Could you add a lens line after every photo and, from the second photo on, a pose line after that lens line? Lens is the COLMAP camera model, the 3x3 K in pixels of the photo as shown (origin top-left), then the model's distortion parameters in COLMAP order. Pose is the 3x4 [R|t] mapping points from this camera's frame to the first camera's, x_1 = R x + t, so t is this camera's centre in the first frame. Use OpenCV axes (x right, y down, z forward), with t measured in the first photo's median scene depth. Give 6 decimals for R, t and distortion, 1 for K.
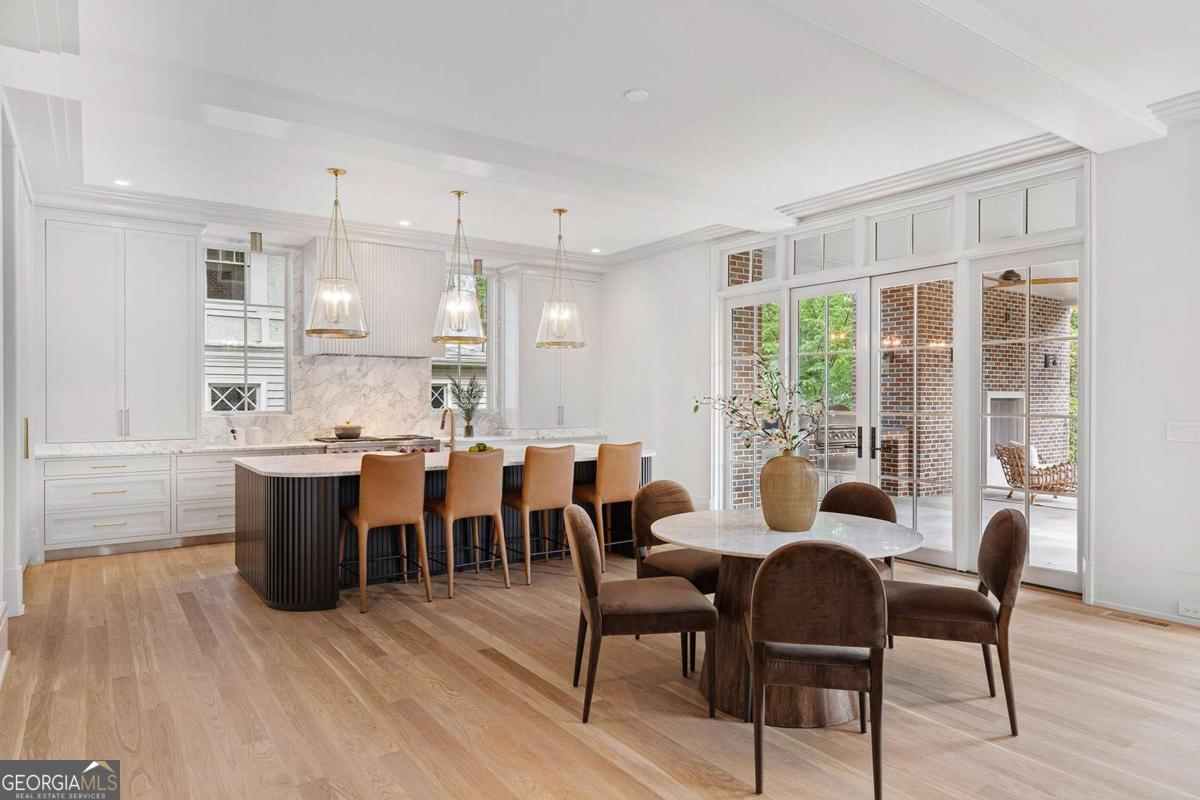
lens RADIAL K [[723.8, 0, 600.0], [0, 723.8, 400.0], [0, 0, 1]] dist [0.005621, 0.000180]
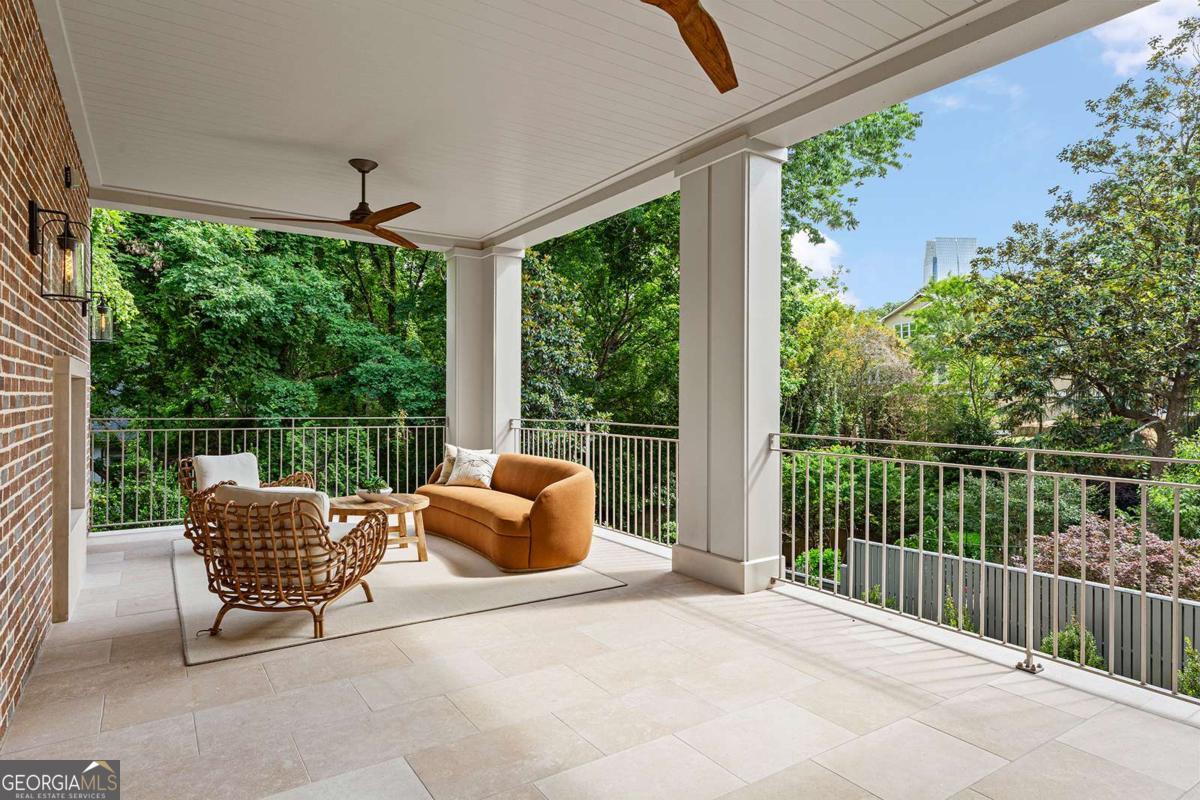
lens RADIAL K [[677.5, 0, 600.0], [0, 677.5, 400.0], [0, 0, 1]] dist [0.010031, 0.001100]
pose [[0.027020, -0.007273, 0.999608, 0.326570], [0.002119, 0.999972, 0.007219, 0.015384], [-0.999633, 0.001924, 0.027034, 1.200749]]
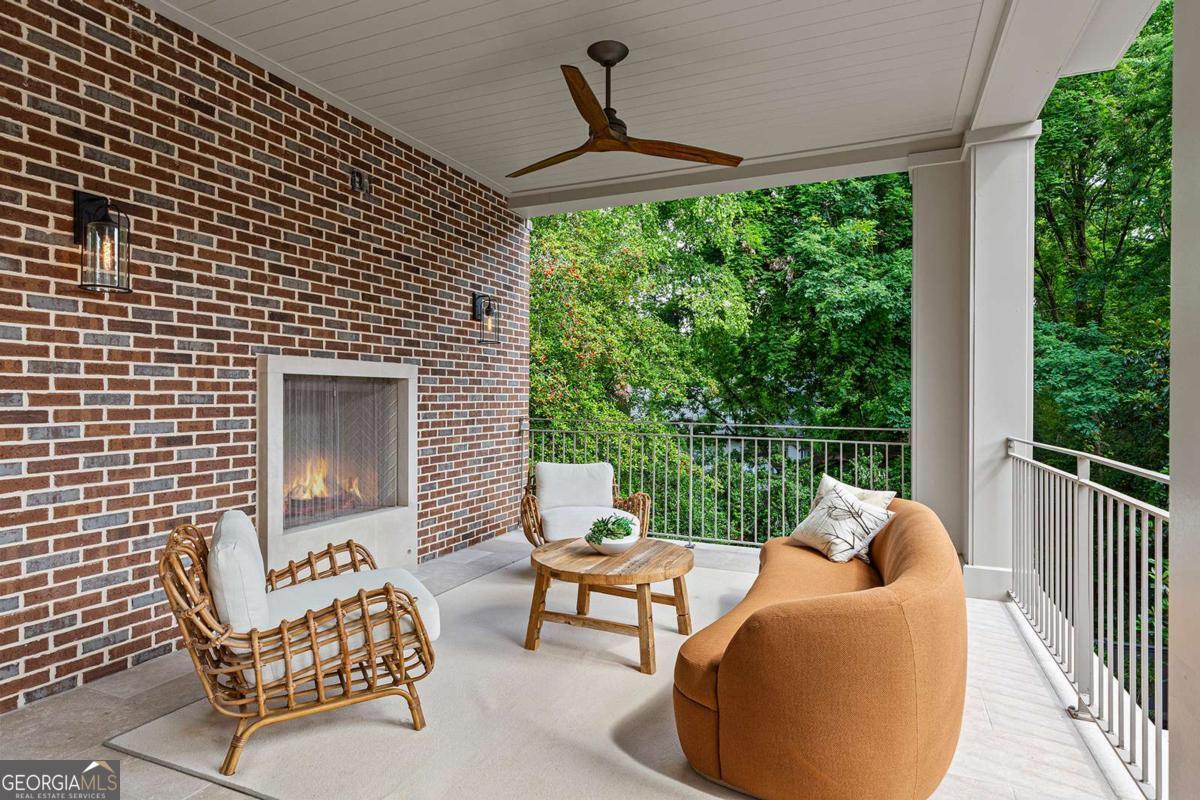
lens RADIAL K [[653.9, 0, 605.0], [0, 653.9, 398.5], [0, 0, 1]] dist [0.004912, 0.001224]
pose [[0.852404, -0.002109, 0.522879, 0.842748], [0.003234, 0.999994, -0.001239, 0.018365], [-0.522873, 0.002747, 0.852406, 1.053514]]
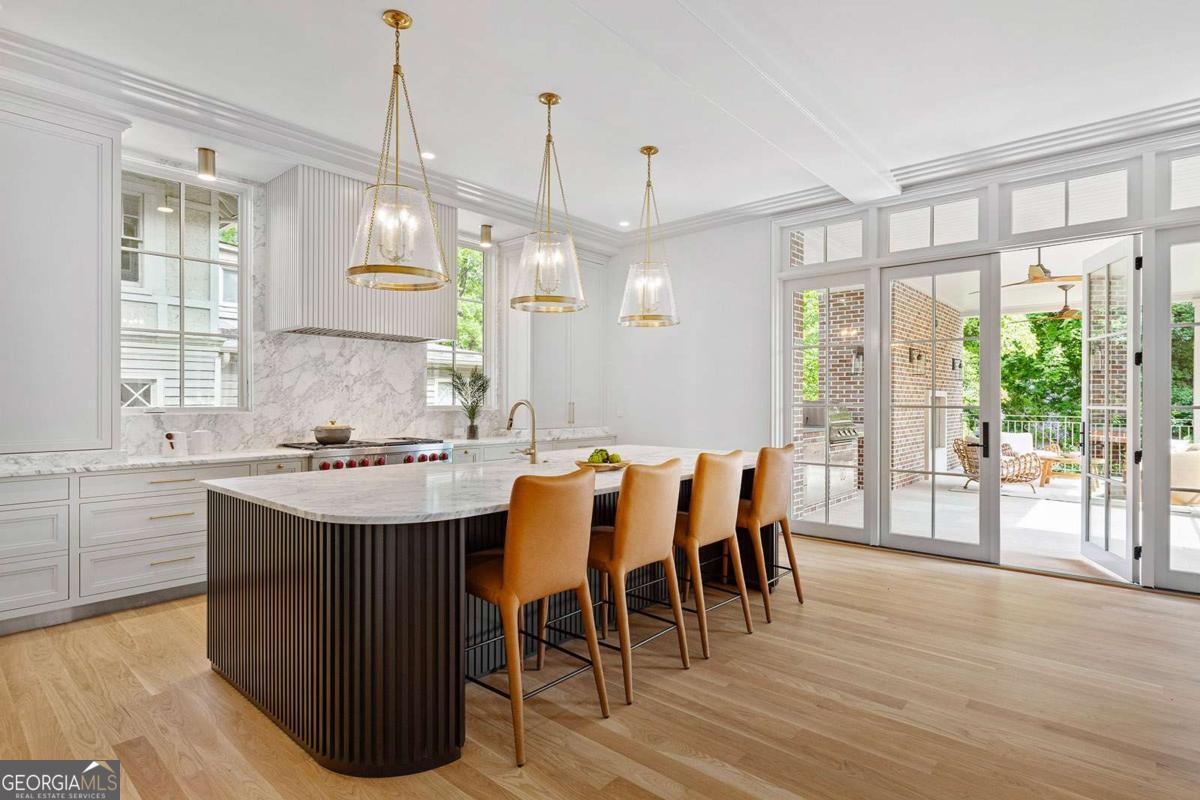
lens RADIAL K [[609.1, 0, 599.6], [0, 609.1, 401.3], [0, 0, 1]] dist [-0.001071, 0.000788]
pose [[0.972686, 0.000770, 0.232124, -0.264460], [-0.000044, 0.999995, -0.003135, 0.013285], [-0.232126, 0.003039, 0.972681, 0.375528]]
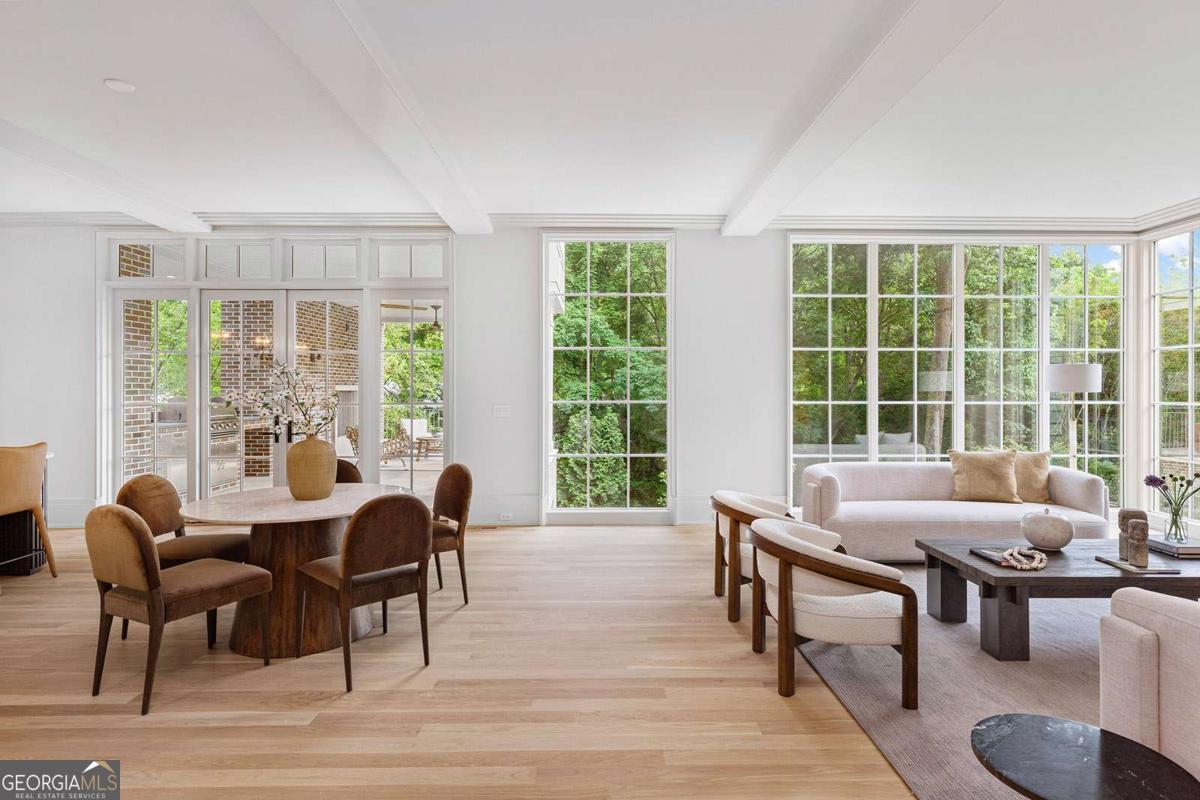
lens RADIAL K [[631.7, 0, 606.2], [0, 631.7, 390.1], [0, 0, 1]] dist [0.001618, 0.000862]
pose [[0.564309, -0.003582, 0.825556, -0.179726], [0.005193, 0.999986, 0.000789, -0.003406], [-0.825547, 0.003842, 0.564320, -0.017524]]
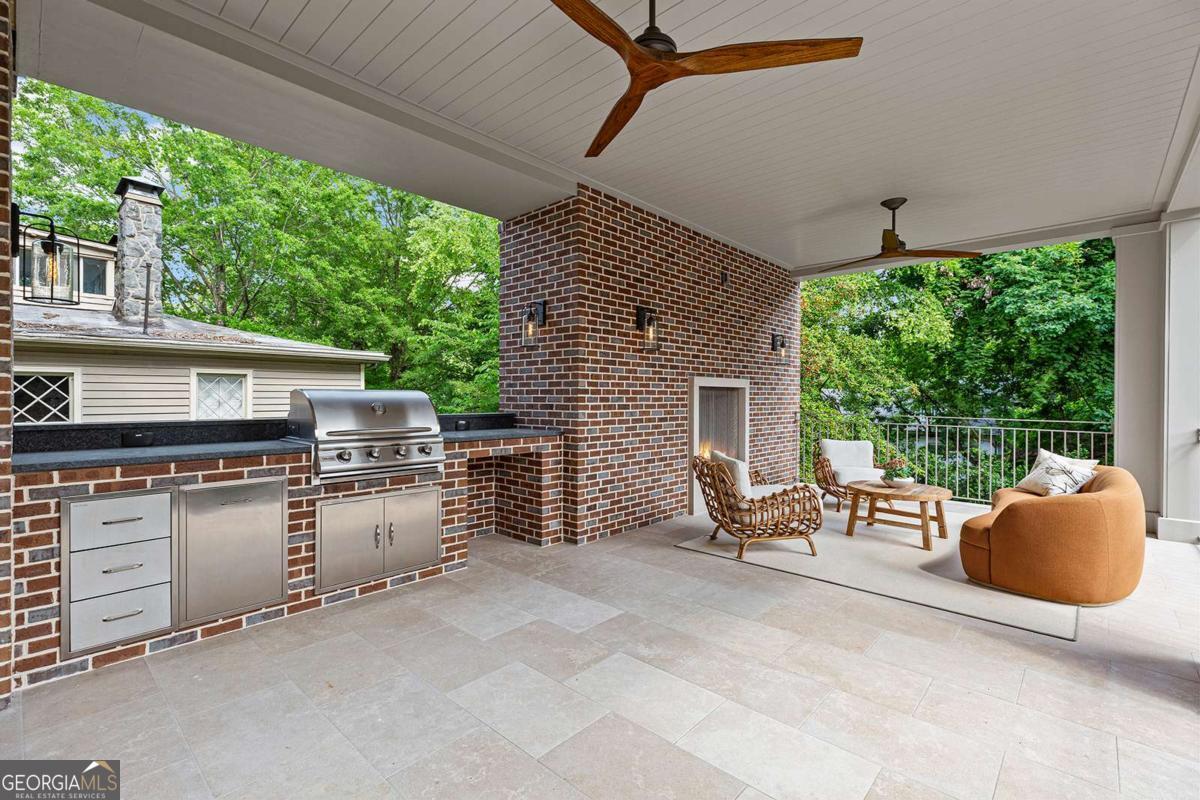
lens RADIAL K [[532.6, 0, 603.2], [0, 532.6, 398.4], [0, 0, 1]] dist [0.004219, -0.000730]
pose [[0.977173, 0.001308, 0.212440, 0.562560], [-0.000988, 0.999998, -0.001610, 0.017156], [-0.212441, 0.001364, 0.977173, 0.854074]]
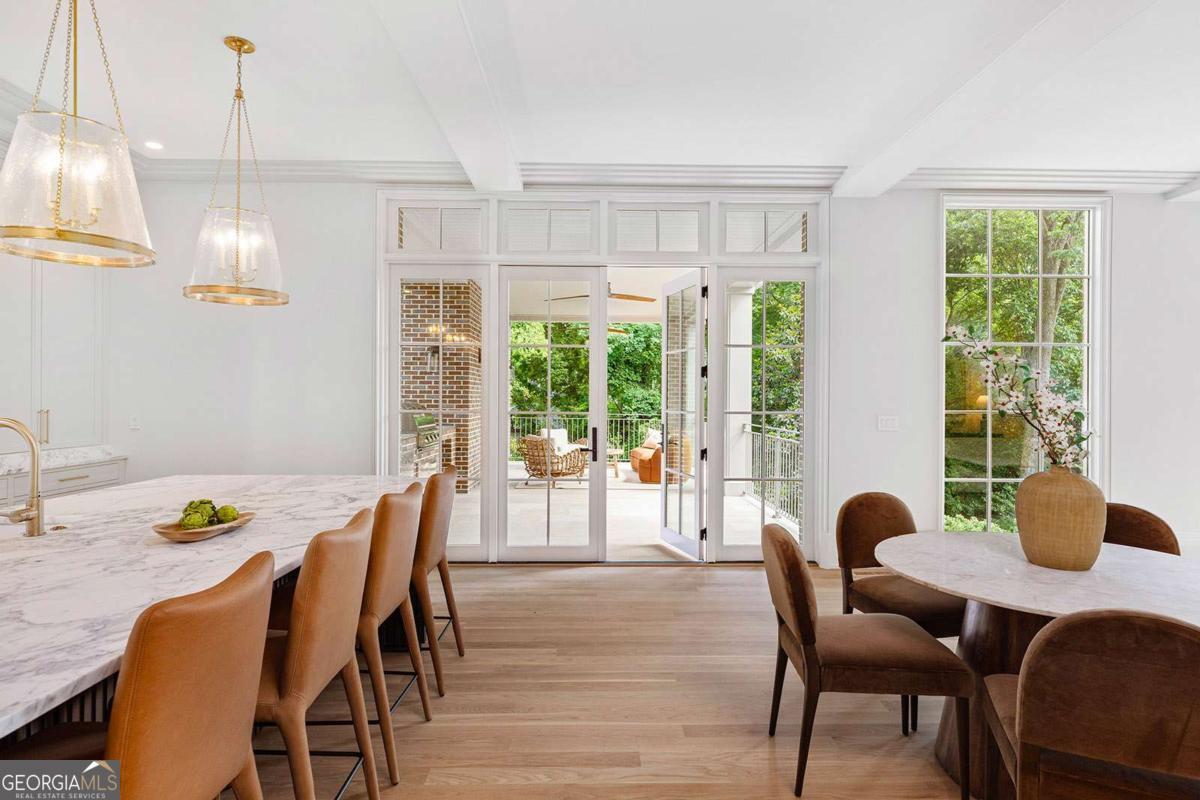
lens RADIAL K [[641.0, 0, 604.4], [0, 641.0, 396.4], [0, 0, 1]] dist [0.002040, -0.000395]
pose [[0.558691, 0.002055, 0.829373, -0.301432], [-0.000670, 0.999998, -0.002026, -0.000976], [-0.829376, 0.000576, 0.558691, 0.519274]]
